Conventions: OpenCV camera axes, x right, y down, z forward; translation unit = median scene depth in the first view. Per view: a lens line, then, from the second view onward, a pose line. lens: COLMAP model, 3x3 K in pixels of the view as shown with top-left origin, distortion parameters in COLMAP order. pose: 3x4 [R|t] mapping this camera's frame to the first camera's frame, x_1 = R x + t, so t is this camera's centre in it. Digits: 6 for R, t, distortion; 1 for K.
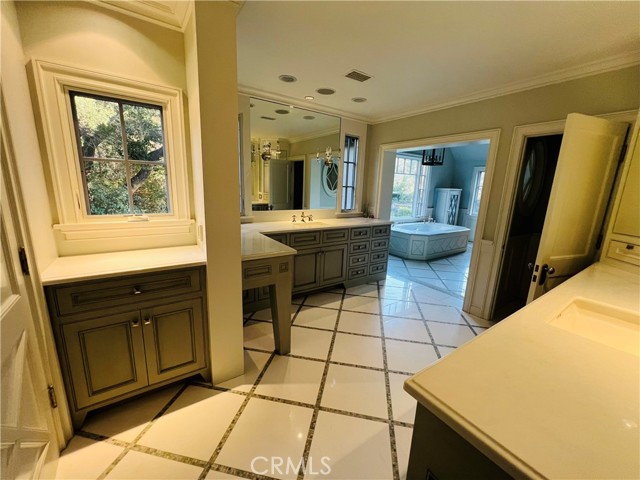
lens RADIAL K [[259.8, 0, 320.3], [0, 259.8, 239.6], [0, 0, 1]] dist [0.004674, 0.000326]
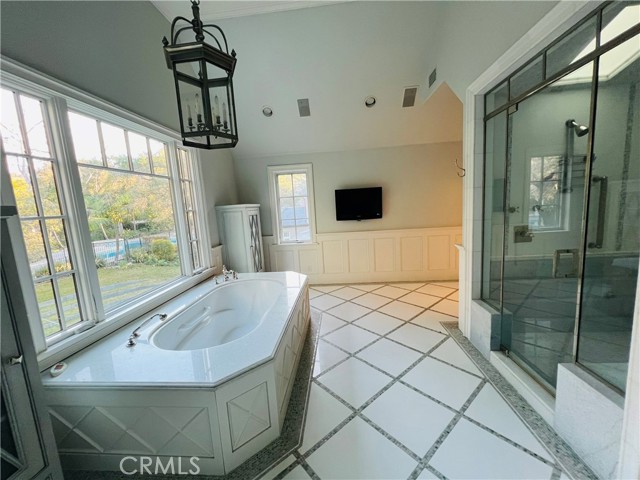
lens RADIAL K [[259.8, 0, 318.8], [0, 259.8, 238.8], [0, 0, 1]] dist [0.004674, 0.000326]
pose [[0.637699, -0.176576, 0.749774, 0.182200], [0.242909, 0.969804, 0.021795, -0.100380], [-0.730983, 0.168228, 0.661335, 0.537003]]
